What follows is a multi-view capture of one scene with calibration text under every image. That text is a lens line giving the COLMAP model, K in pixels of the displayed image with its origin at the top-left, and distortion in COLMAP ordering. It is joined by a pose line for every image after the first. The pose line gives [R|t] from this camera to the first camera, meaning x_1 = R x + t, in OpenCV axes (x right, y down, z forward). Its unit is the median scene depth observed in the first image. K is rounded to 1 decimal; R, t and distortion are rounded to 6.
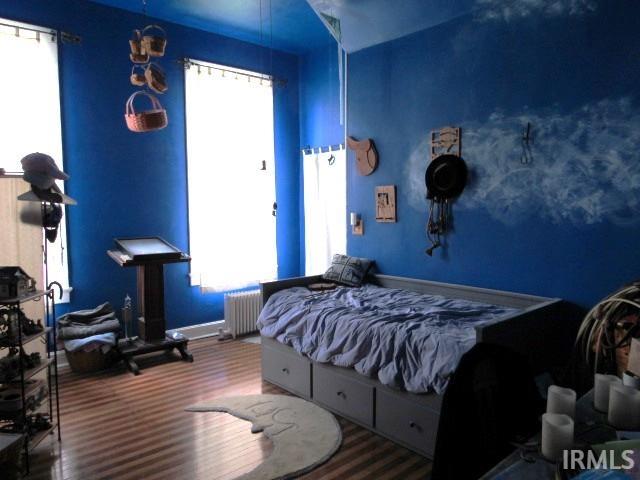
lens RADIAL K [[458.8, 0, 339.1], [0, 458.8, 238.8], [0, 0, 1]] dist [-0.021416, -0.003988]
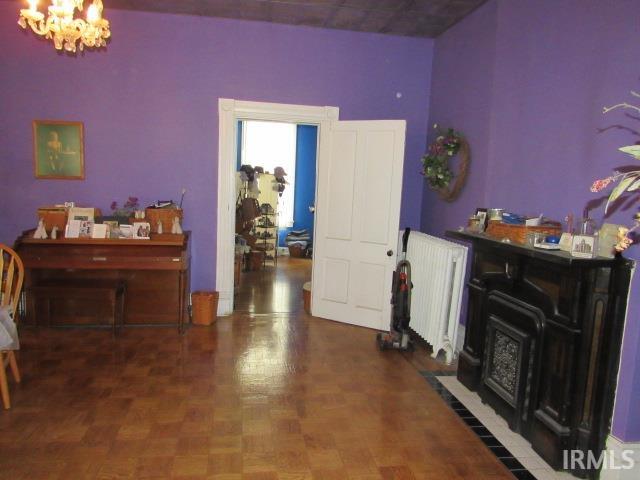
lens RADIAL K [[469.1, 0, 314.4], [0, 469.1, 240.5], [0, 0, 1]] dist [-0.008609, 0.005161]
pose [[0.820272, 0.105292, -0.562198, 0.886699], [-0.090342, 0.994422, 0.054428, 0.069976], [0.564793, 0.006145, 0.825209, -0.950186]]
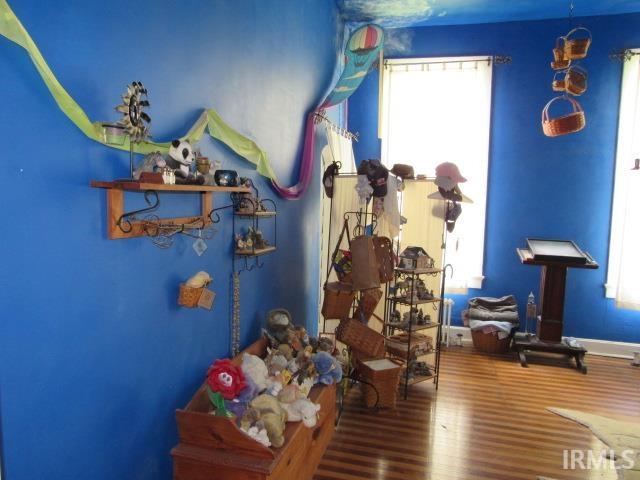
lens RADIAL K [[469.1, 0, 314.4], [0, 469.1, 240.5], [0, 0, 1]] dist [-0.008609, 0.005161]
pose [[0.534981, 0.089227, -0.840139, 0.183890], [-0.098014, 0.994248, 0.043181, 0.007198], [0.839159, 0.059244, 0.540649, -0.014293]]
